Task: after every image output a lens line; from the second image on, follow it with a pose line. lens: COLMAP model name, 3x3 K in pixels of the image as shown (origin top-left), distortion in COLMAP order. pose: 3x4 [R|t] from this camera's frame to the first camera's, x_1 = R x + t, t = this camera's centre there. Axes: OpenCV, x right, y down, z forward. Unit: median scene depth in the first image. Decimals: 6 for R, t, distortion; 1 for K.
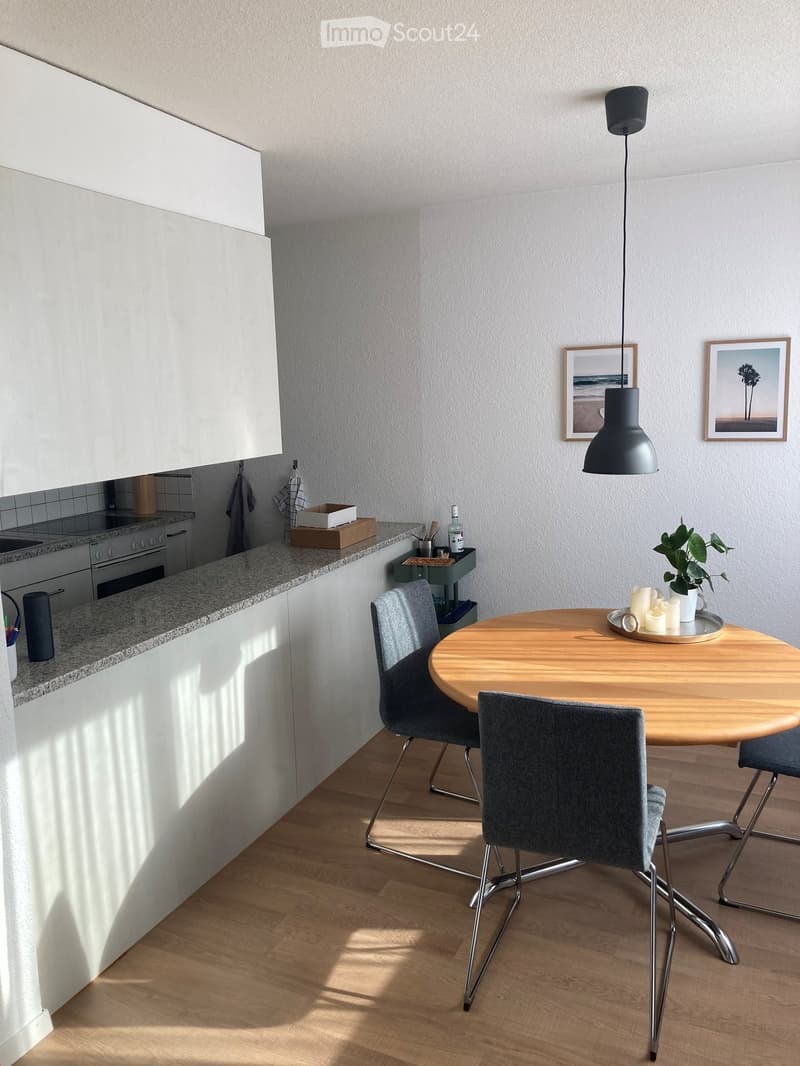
lens RADIAL K [[862.1, 0, 387.3], [0, 862.1, 524.9], [0, 0, 1]] dist [0.009105, 0.002068]
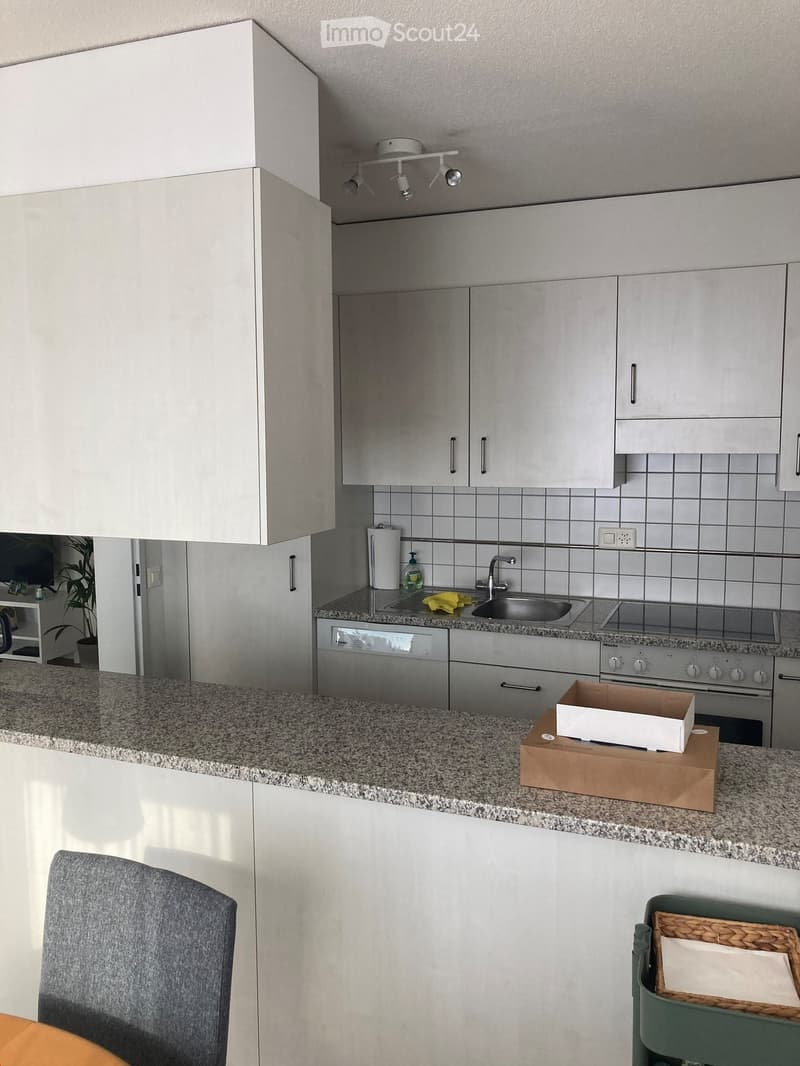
lens RADIAL K [[876.7, 0, 419.5], [0, 876.7, 518.5], [0, 0, 1]] dist [0.004119, 0.002485]
pose [[0.074468, 0.130670, -0.988625, 0.448019], [-0.161482, 0.979874, 0.117350, -0.182683], [0.984062, 0.150906, 0.094070, 1.033919]]
